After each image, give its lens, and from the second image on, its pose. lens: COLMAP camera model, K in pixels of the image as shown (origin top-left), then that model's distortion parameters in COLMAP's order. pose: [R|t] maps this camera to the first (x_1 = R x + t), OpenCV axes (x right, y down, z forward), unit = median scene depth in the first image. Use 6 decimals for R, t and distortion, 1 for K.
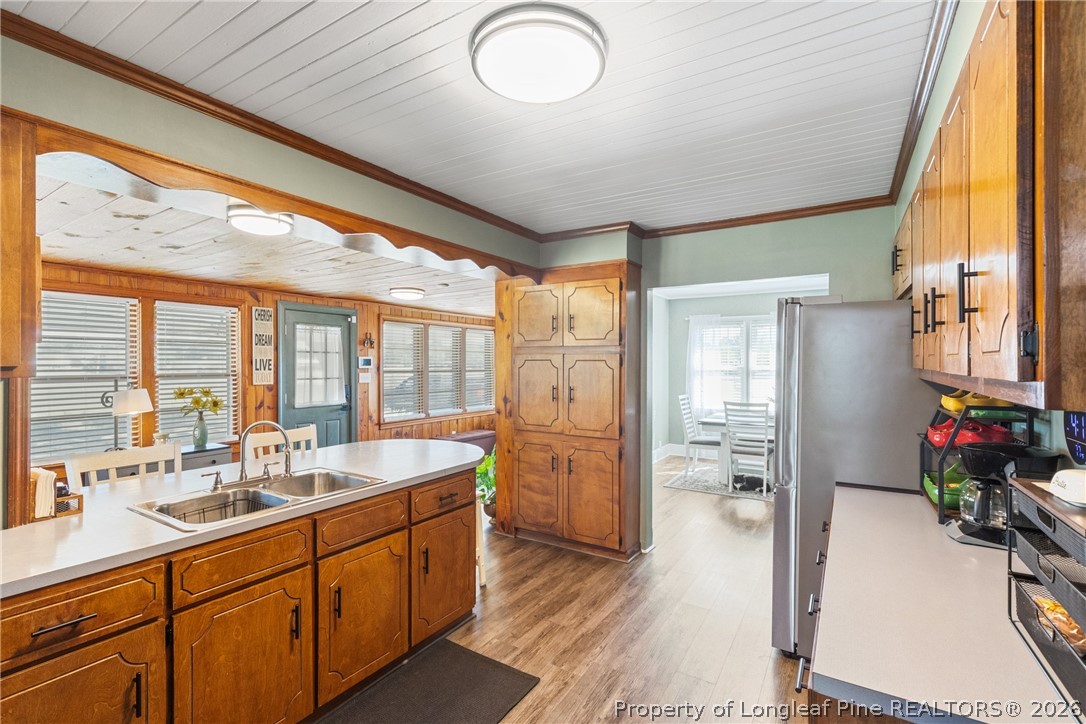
lens RADIAL K [[492.3, 0, 541.8], [0, 492.3, 363.7], [0, 0, 1]] dist [0.021964, 0.000188]
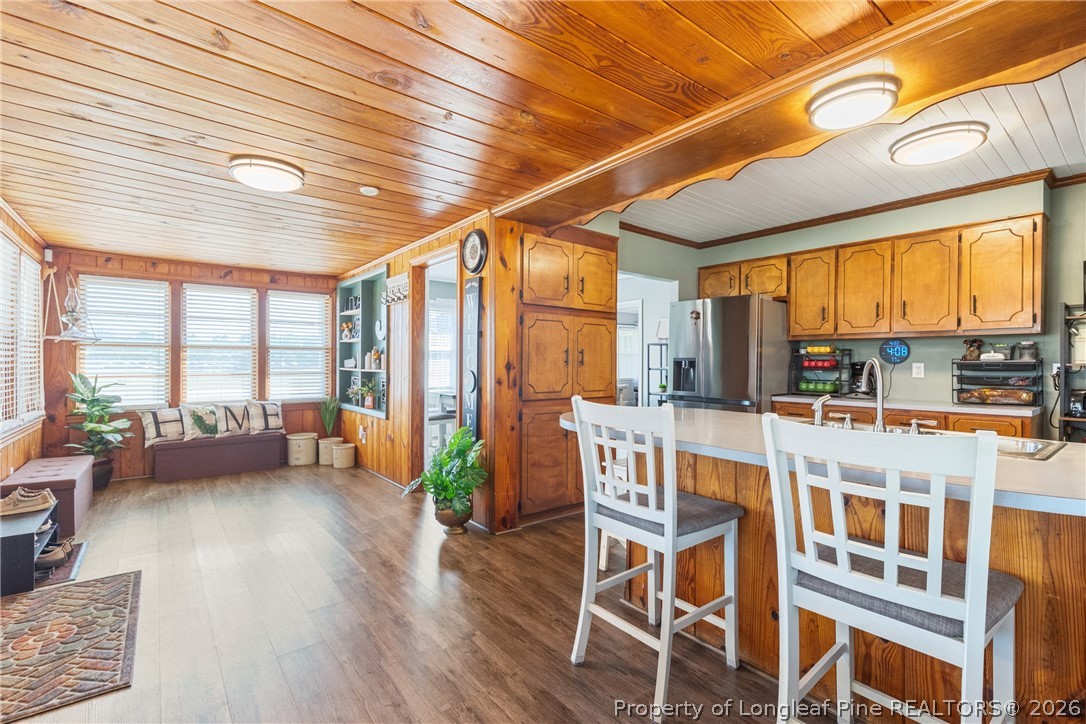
lens RADIAL K [[492.3, 0, 545.7], [0, 492.3, 361.7], [0, 0, 1]] dist [0.021964, 0.000188]
pose [[0.331443, -0.000168, 0.943475, -0.826196], [-0.003157, 0.999994, 0.001287, 0.064044], [-0.943470, -0.003405, 0.331441, 0.674022]]
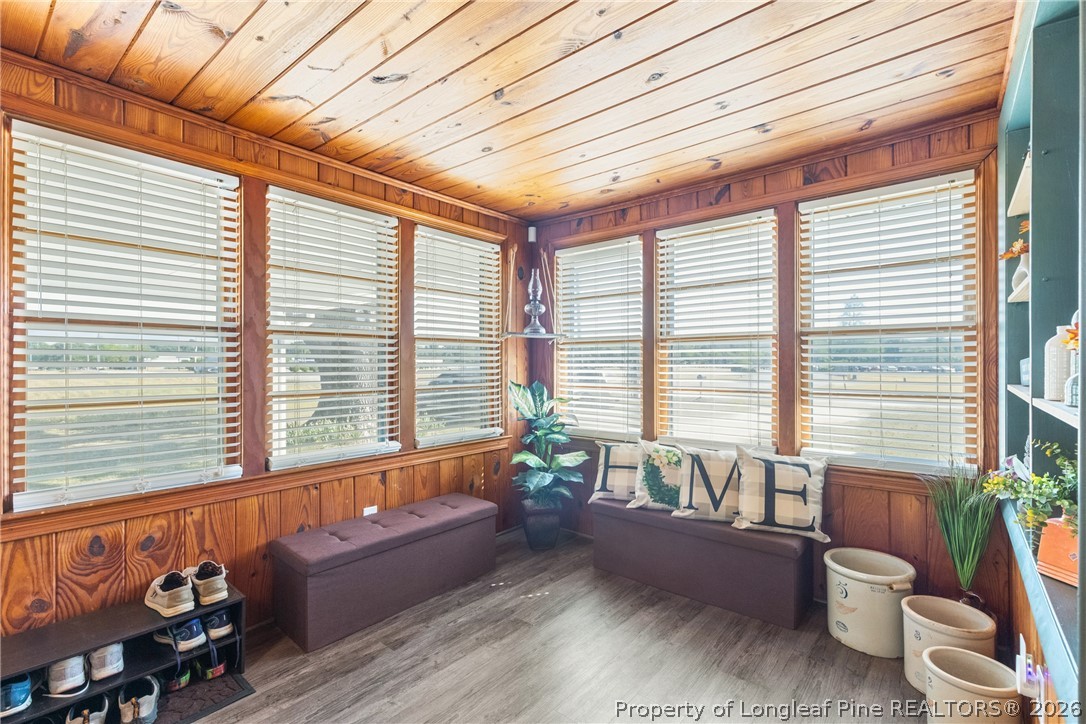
lens RADIAL K [[492.3, 0, 543.7], [0, 492.3, 362.2], [0, 0, 1]] dist [0.021964, 0.000188]
pose [[0.990693, -0.005482, -0.136007, -0.016300], [0.005284, 0.999984, -0.001816, 0.063863], [0.136014, 0.001081, 0.990706, 1.209668]]
